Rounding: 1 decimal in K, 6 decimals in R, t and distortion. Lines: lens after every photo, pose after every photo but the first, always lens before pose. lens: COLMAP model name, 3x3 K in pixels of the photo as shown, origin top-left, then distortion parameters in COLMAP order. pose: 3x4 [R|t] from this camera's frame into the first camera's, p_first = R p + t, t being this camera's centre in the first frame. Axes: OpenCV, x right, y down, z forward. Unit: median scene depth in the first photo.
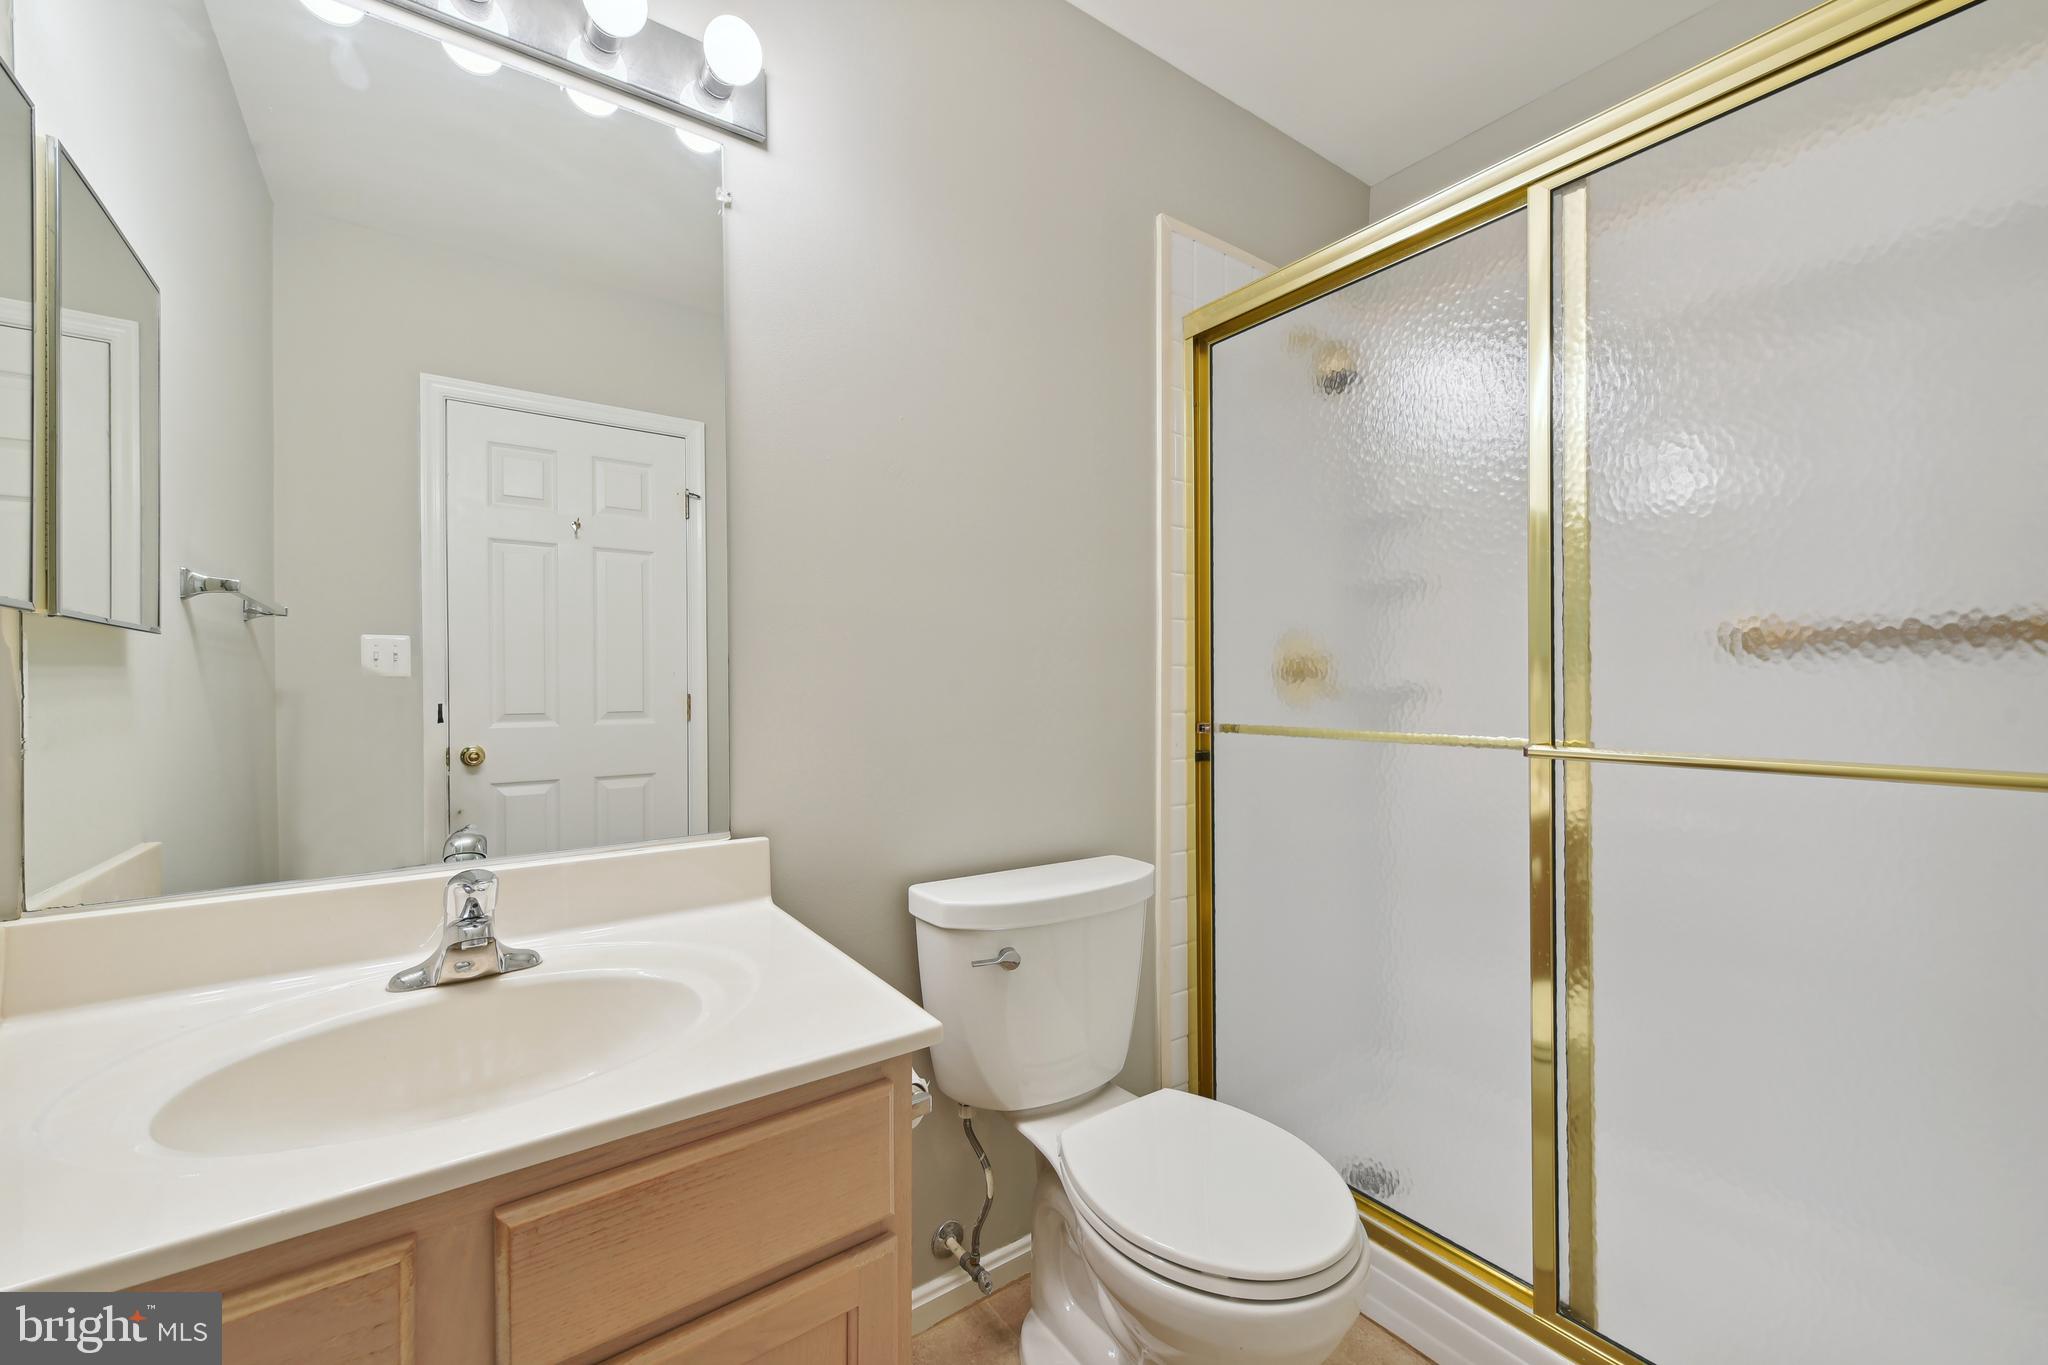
lens RADIAL K [[809.7, 0, 1018.3], [0, 809.7, 680.6], [0, 0, 1]] dist [0.004717, 0.000085]
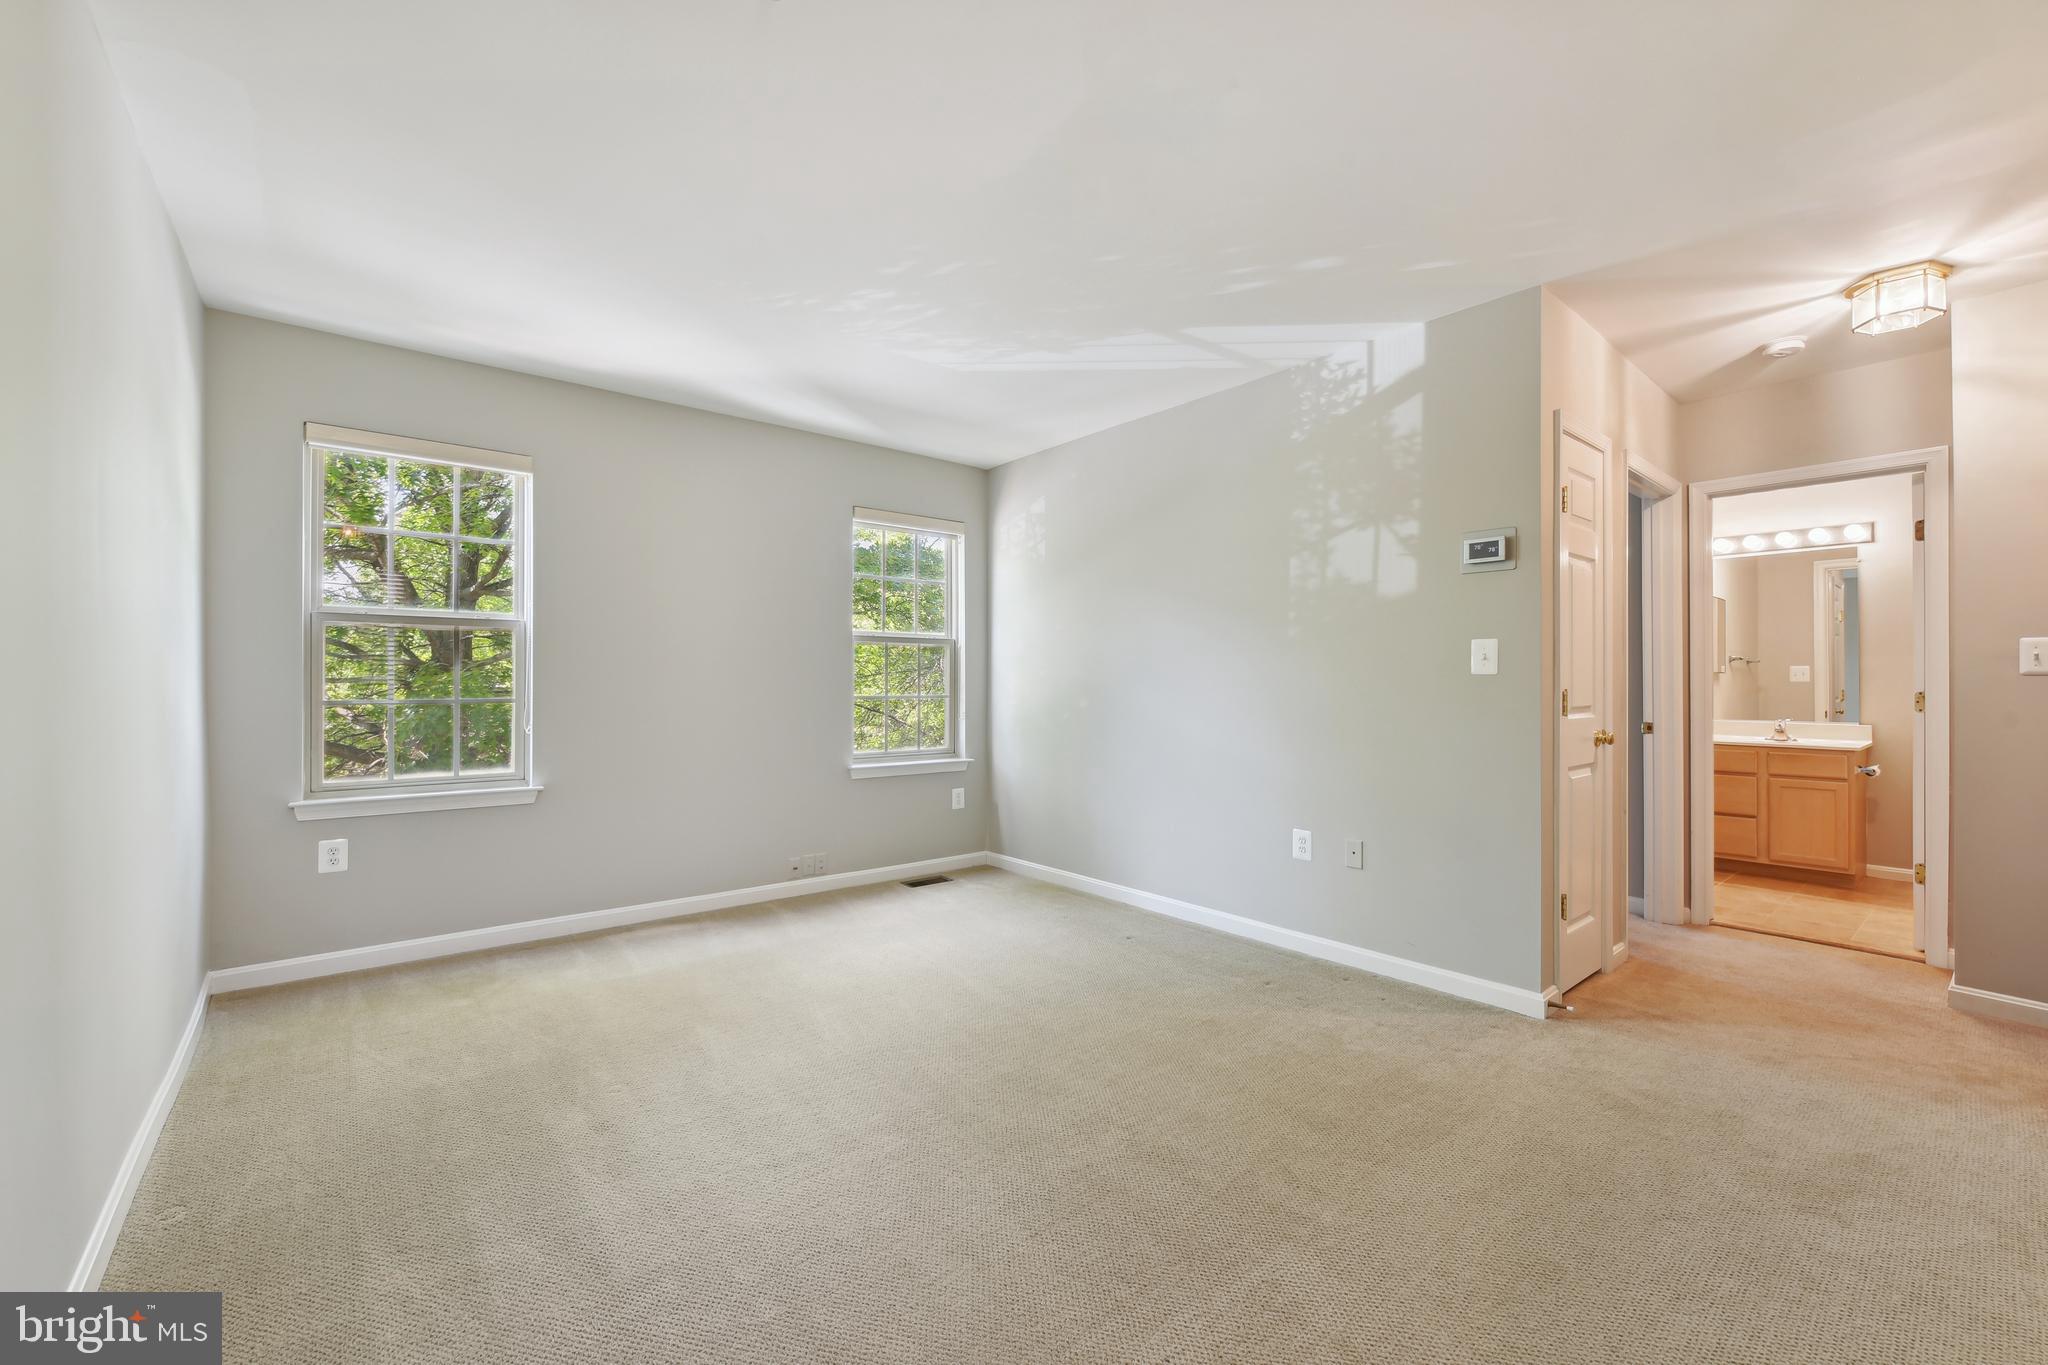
lens RADIAL K [[809.7, 0, 1018.3], [0, 809.7, 680.6], [0, 0, 1]] dist [0.004717, 0.000085]
pose [[0.058069, 0.001831, -0.998311, 2.046042], [0.001698, 0.999997, 0.001933, -0.020865], [0.998311, -0.001807, 0.058065, -2.020574]]
